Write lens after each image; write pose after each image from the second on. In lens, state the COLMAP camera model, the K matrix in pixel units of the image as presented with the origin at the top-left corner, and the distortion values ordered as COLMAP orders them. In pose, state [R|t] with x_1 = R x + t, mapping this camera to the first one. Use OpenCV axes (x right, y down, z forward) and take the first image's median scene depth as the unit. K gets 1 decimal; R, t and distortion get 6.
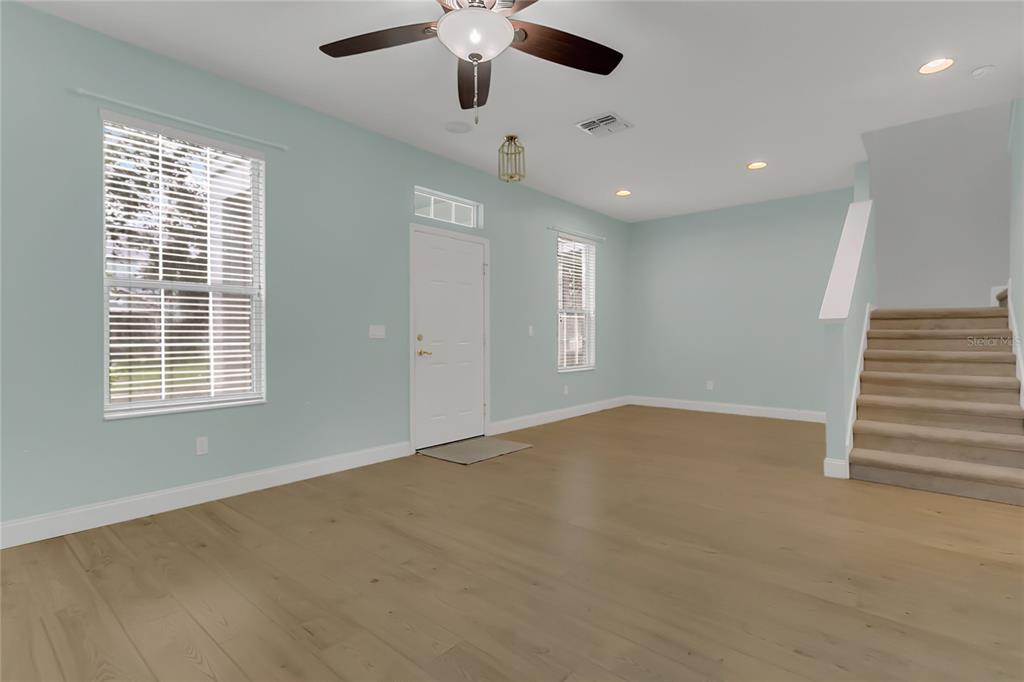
lens RADIAL K [[494.9, 0, 519.4], [0, 494.9, 332.3], [0, 0, 1]] dist [-0.003599, -0.000208]
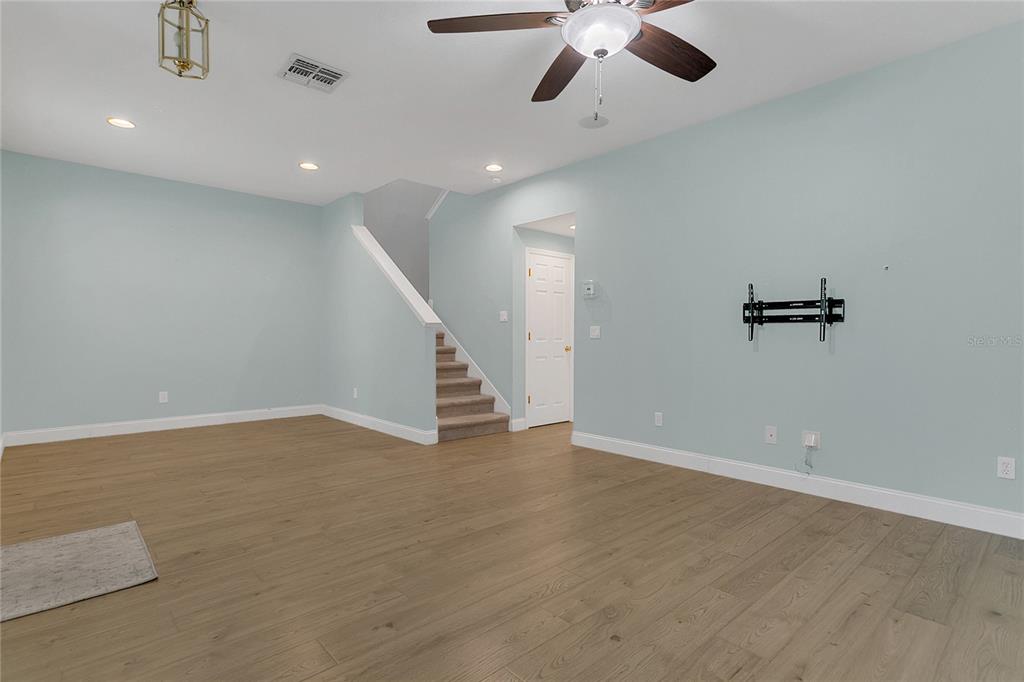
lens RADIAL K [[494.9, 0, 519.4], [0, 494.9, 332.3], [0, 0, 1]] dist [-0.003599, -0.000208]
pose [[0.135496, 0.008577, 0.990741, -0.684390], [-0.008346, 0.999937, -0.007515, 0.003724], [-0.990743, -0.007250, 0.135559, 0.638067]]
